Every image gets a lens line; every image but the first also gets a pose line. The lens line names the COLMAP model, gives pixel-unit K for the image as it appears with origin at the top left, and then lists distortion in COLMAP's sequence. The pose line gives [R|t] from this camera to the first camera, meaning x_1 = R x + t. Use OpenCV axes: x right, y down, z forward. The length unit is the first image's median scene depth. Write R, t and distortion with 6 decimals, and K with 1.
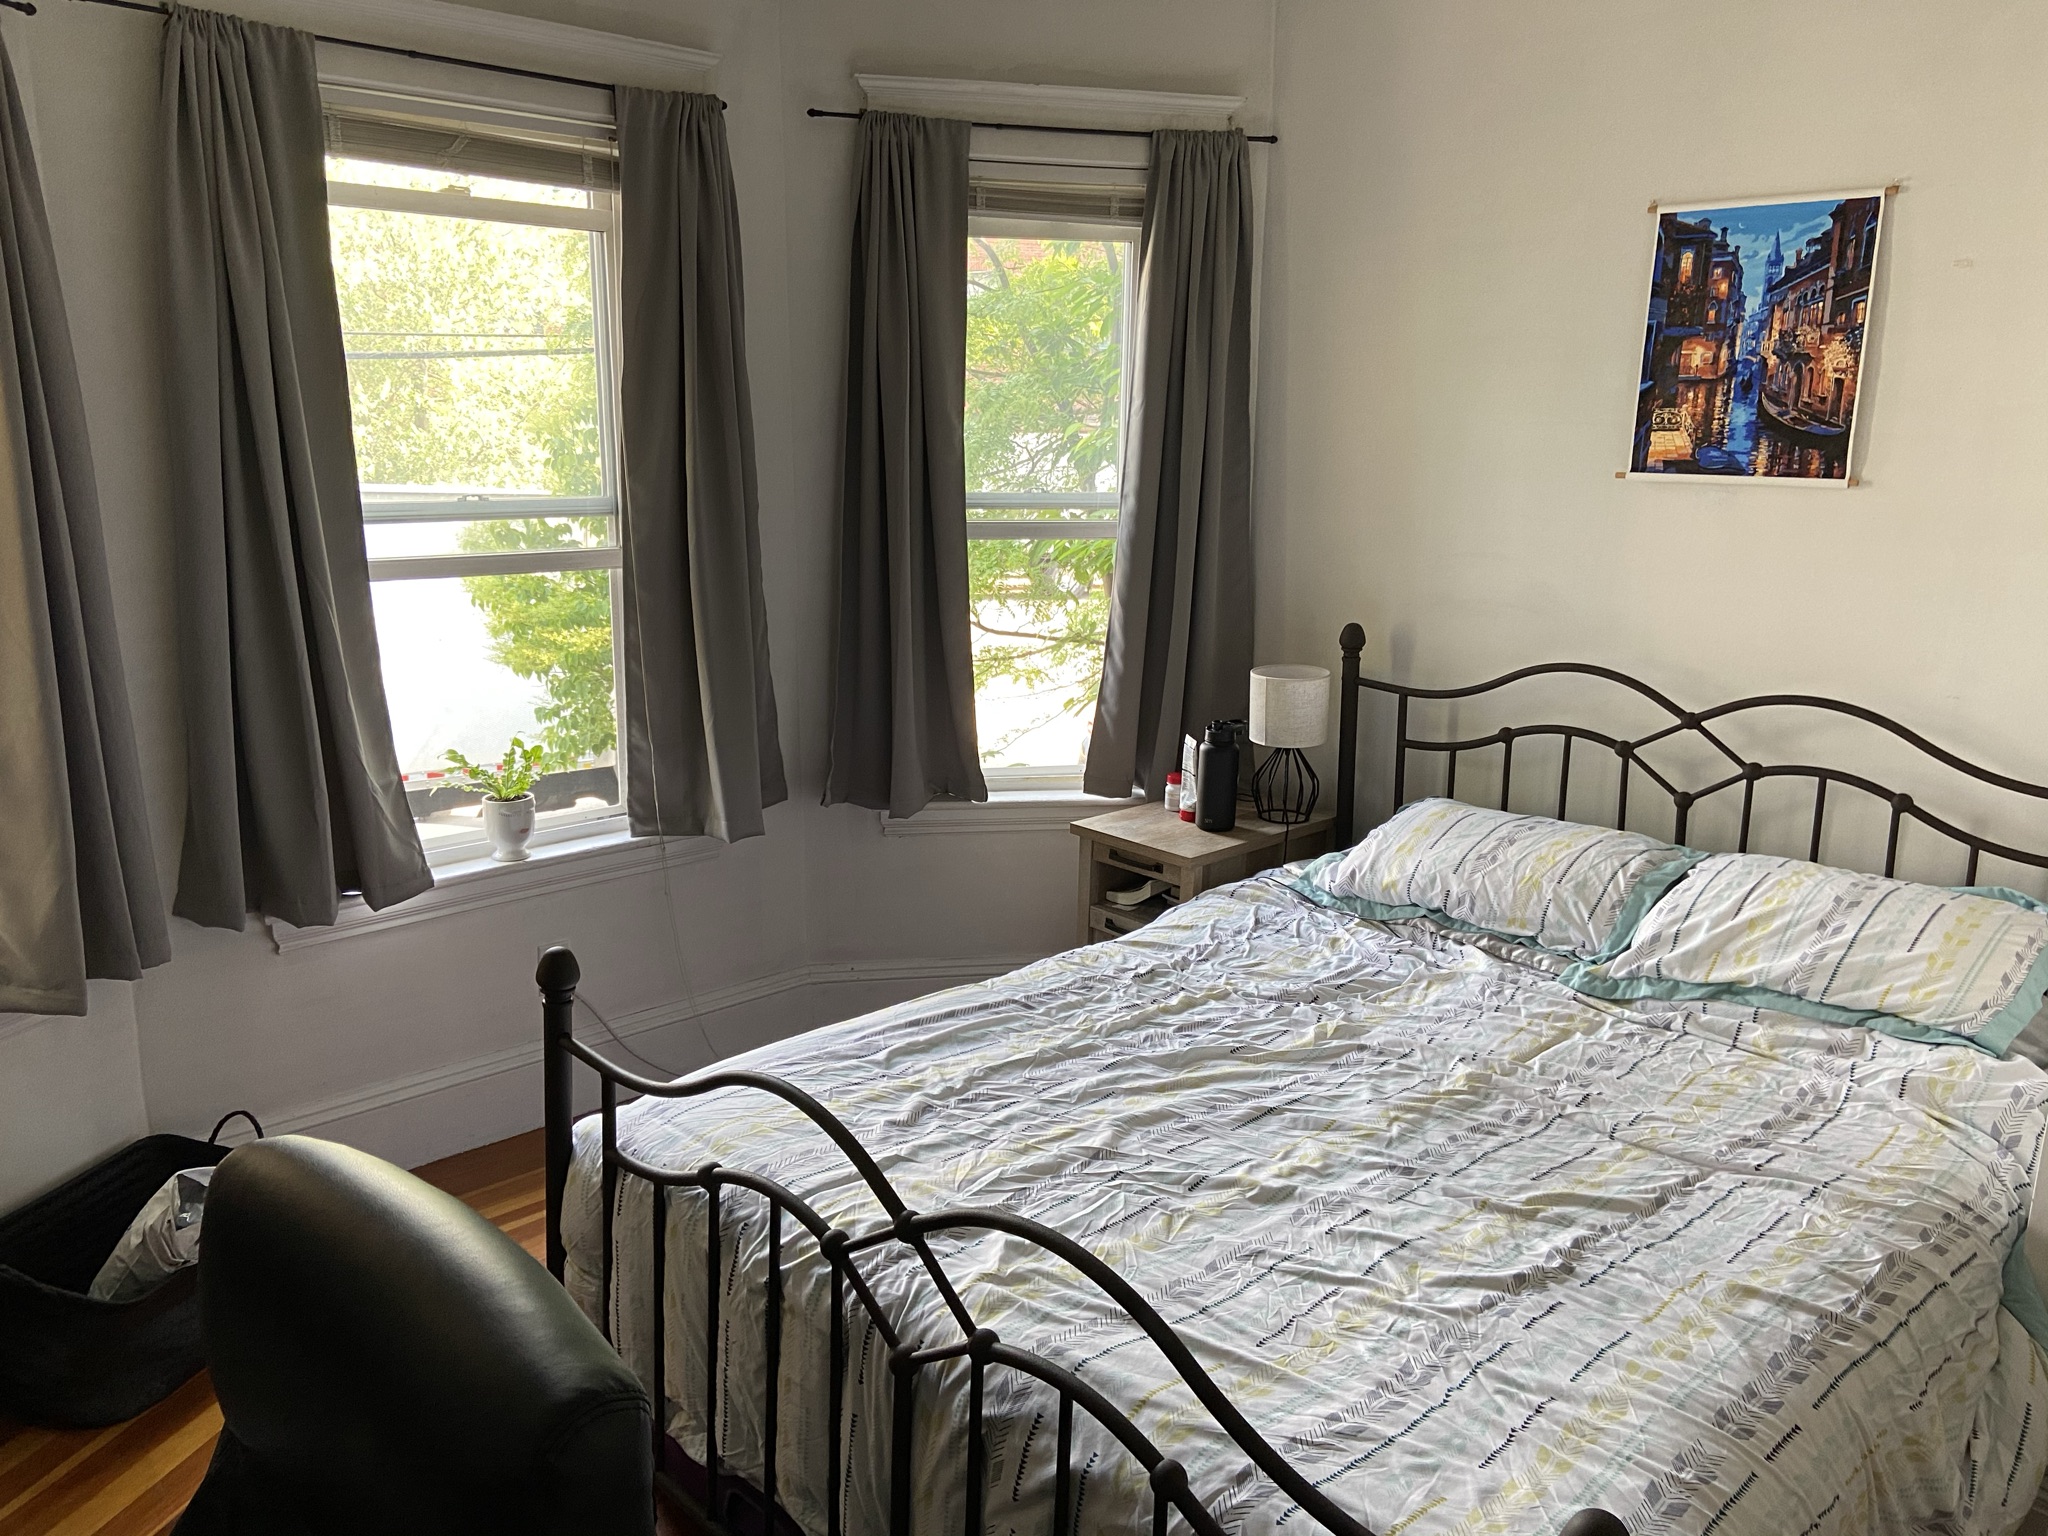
lens RADIAL K [[1511.7, 0, 1018.8], [0, 1511.7, 748.8], [0, 0, 1]] dist [0.125459, -0.168432]
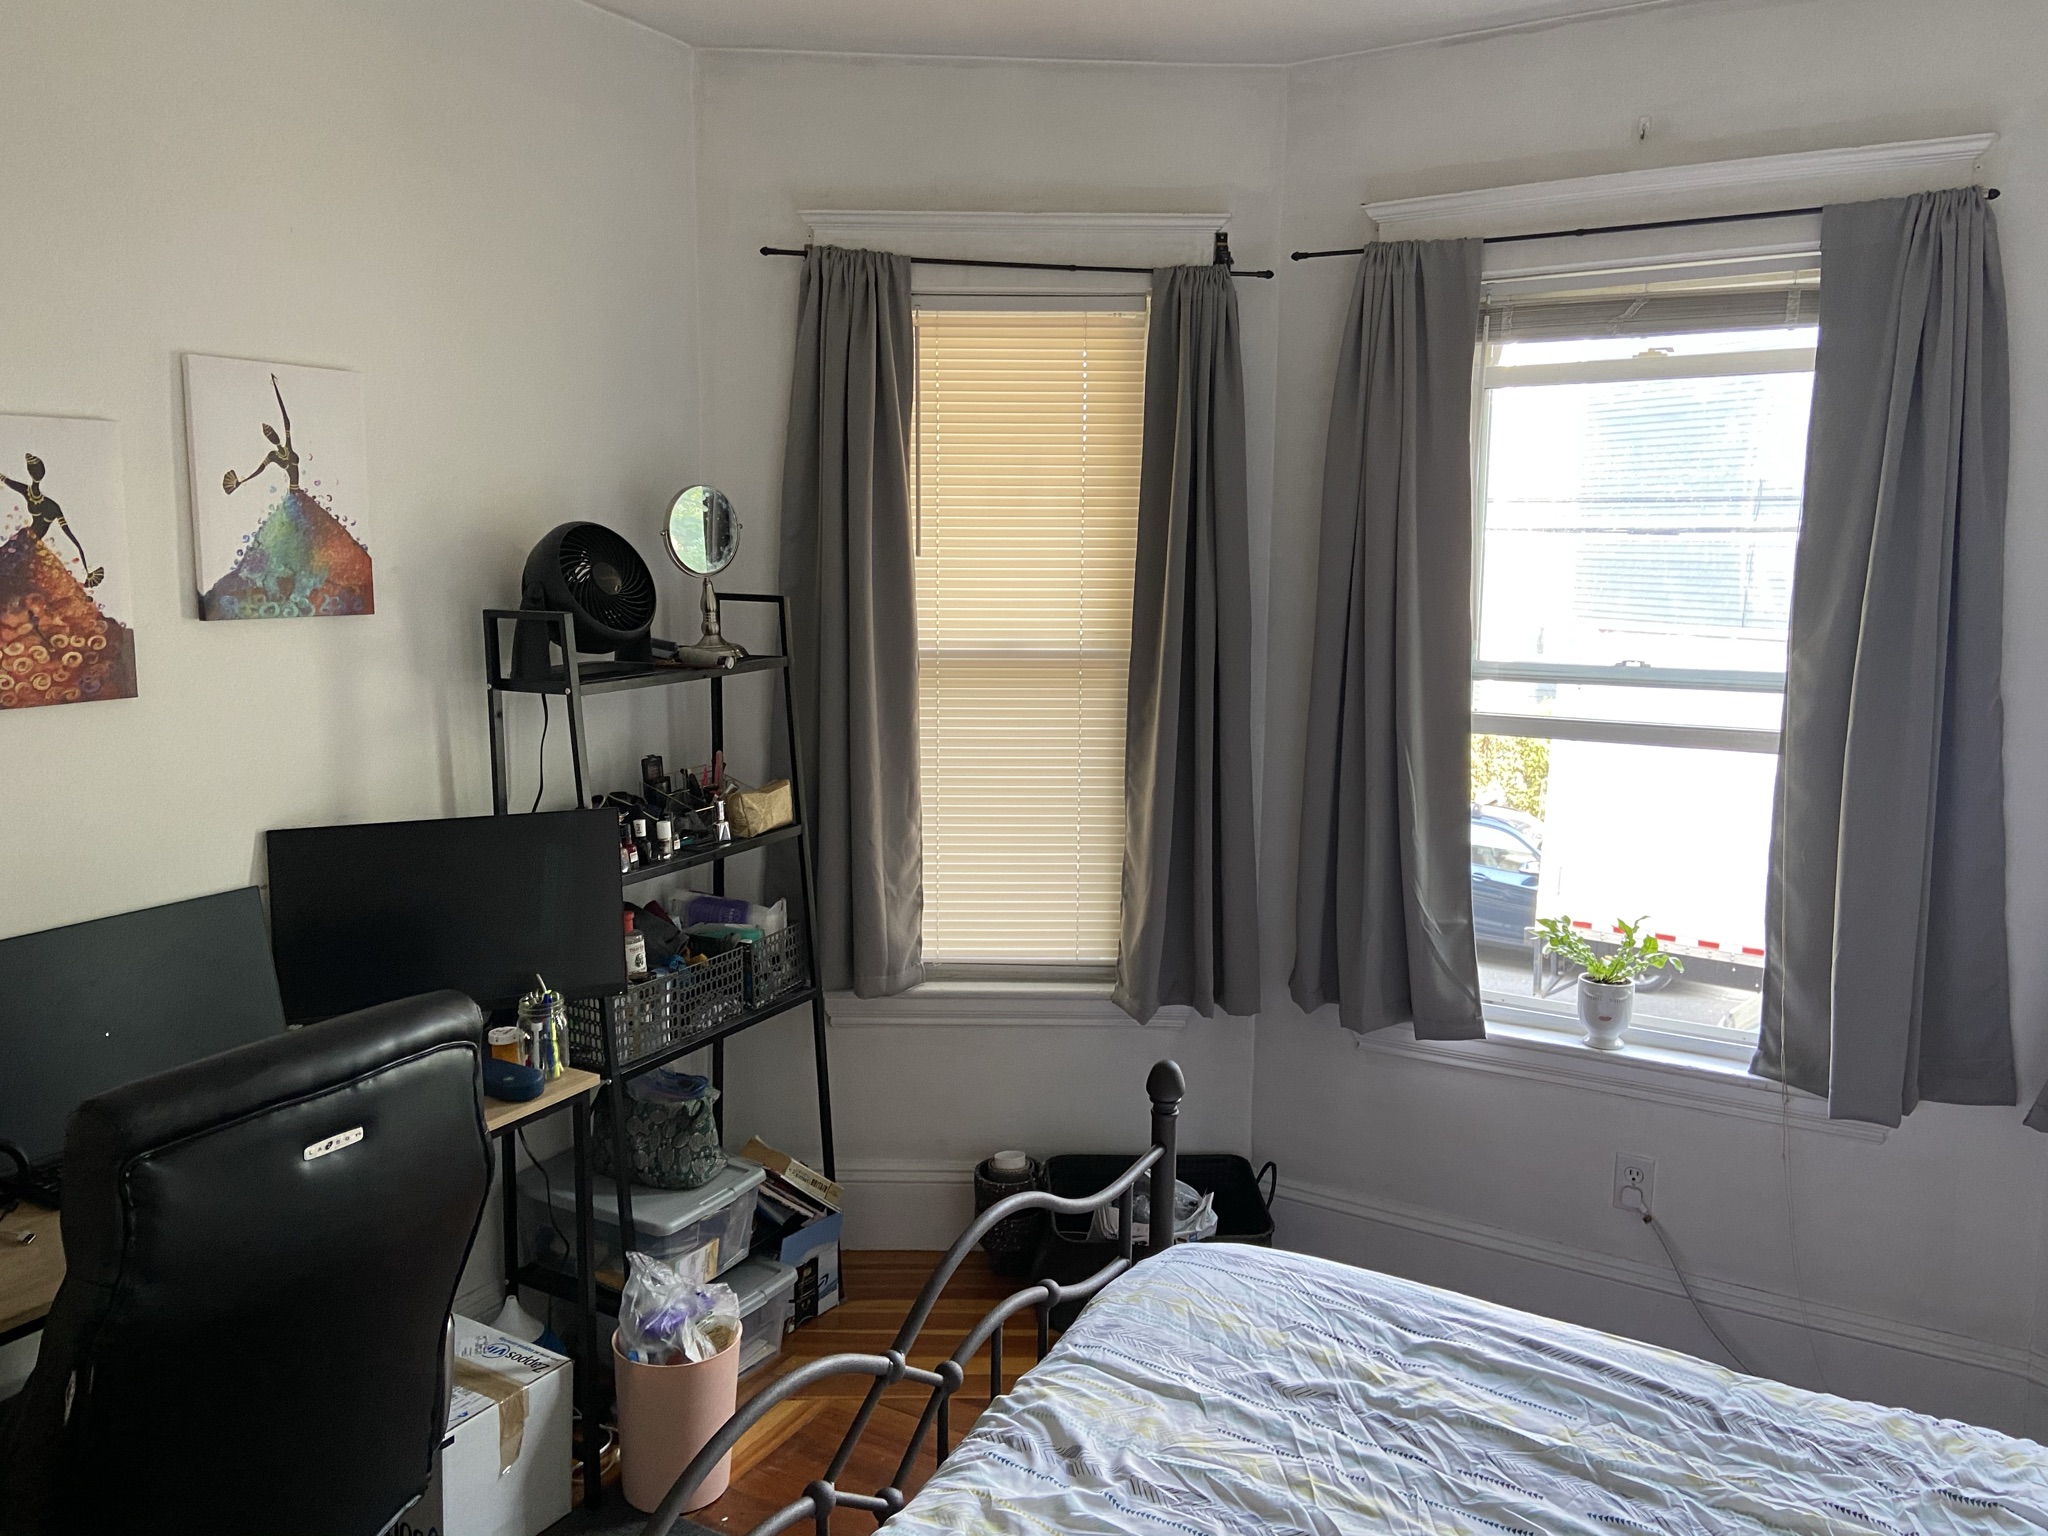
lens RADIAL K [[1511.7, 0, 1018.8], [0, 1511.7, 748.8], [0, 0, 1]] dist [0.125459, -0.168432]
pose [[0.295604, 0.112590, -0.948653, 0.567469], [-0.212812, 0.975838, 0.049503, -0.099340], [0.931305, 0.187252, 0.312422, 0.451899]]
